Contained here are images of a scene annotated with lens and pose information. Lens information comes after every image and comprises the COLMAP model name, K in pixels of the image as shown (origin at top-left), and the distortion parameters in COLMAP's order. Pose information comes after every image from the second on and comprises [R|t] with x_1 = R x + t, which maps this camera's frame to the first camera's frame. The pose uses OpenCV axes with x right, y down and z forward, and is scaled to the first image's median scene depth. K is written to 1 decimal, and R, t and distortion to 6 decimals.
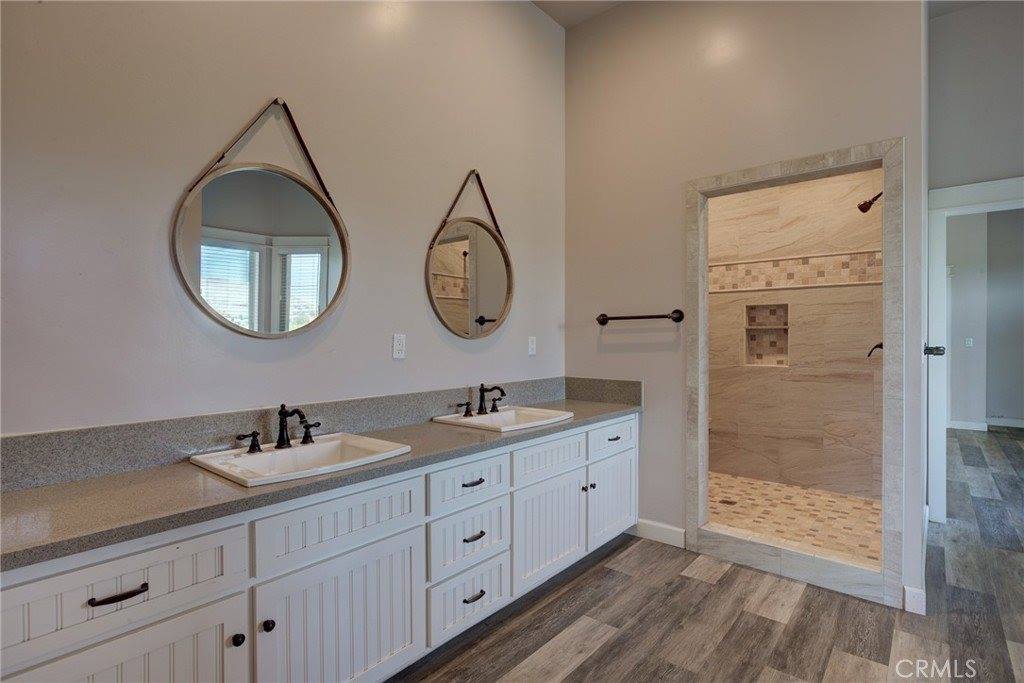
lens RADIAL K [[505.4, 0, 512.5], [0, 505.4, 339.2], [0, 0, 1]] dist [-0.019732, 0.007907]
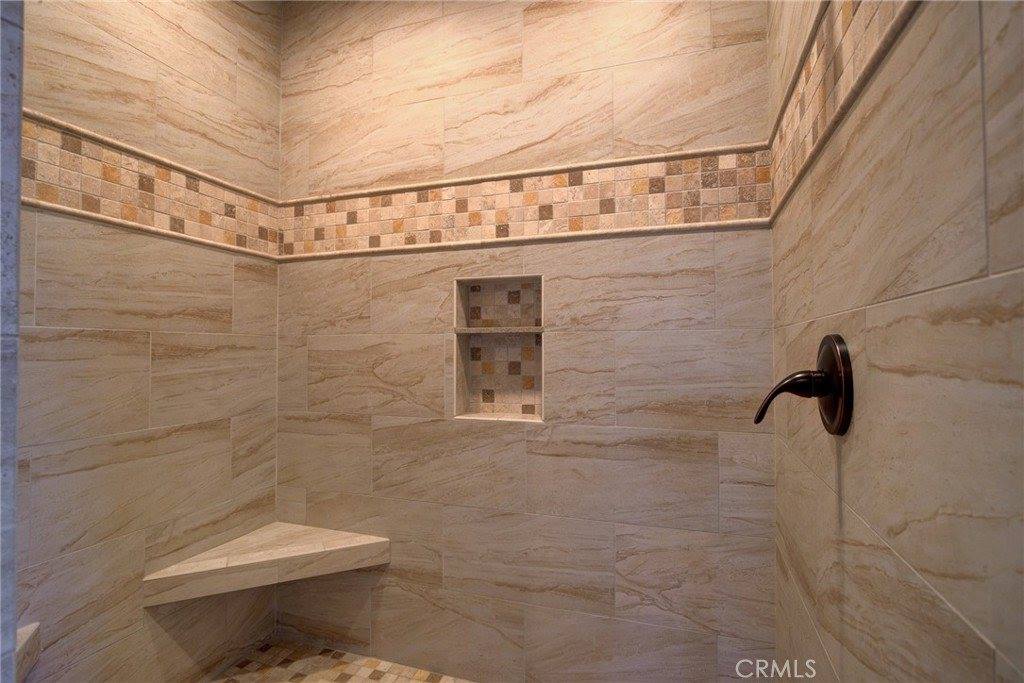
lens RADIAL K [[505.4, 0, 510.6], [0, 505.4, 338.9], [0, 0, 1]] dist [-0.019732, 0.007907]
pose [[0.933327, 0.007044, 0.358958, 0.376973], [0.002540, 0.999653, -0.026220, -0.004905], [-0.359018, 0.025384, 0.932985, 0.619965]]
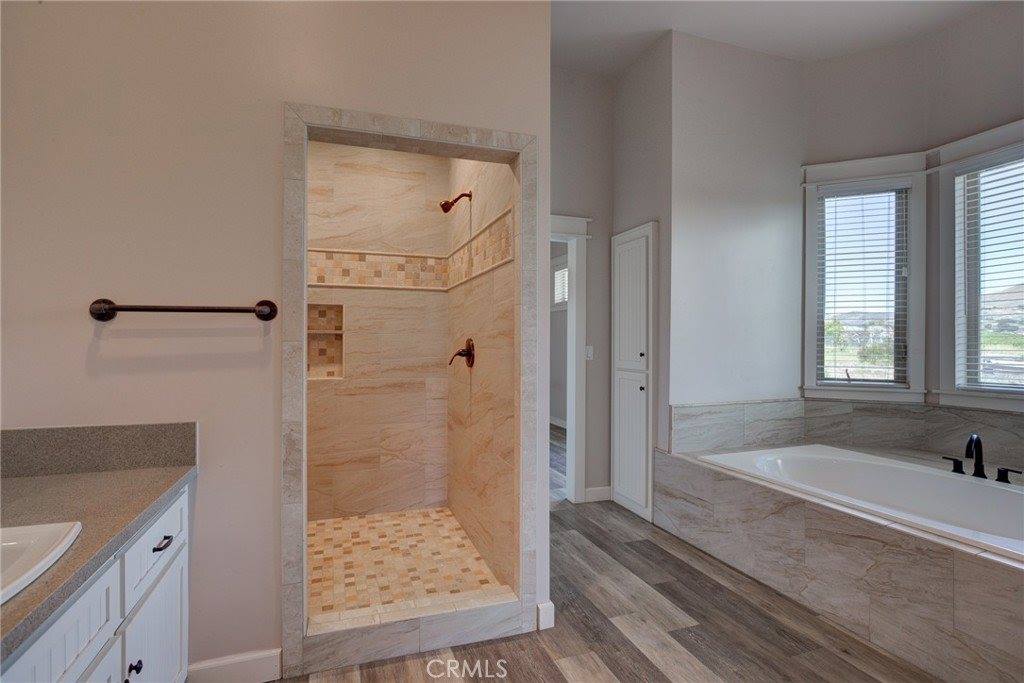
lens RADIAL K [[505.4, 0, 517.4], [0, 505.4, 341.3], [0, 0, 1]] dist [-0.019732, 0.007907]
pose [[0.502141, 0.005132, 0.864770, -0.042403], [0.000392, 0.999981, -0.006162, -0.003369], [-0.864786, 0.003433, 0.502130, 0.324097]]
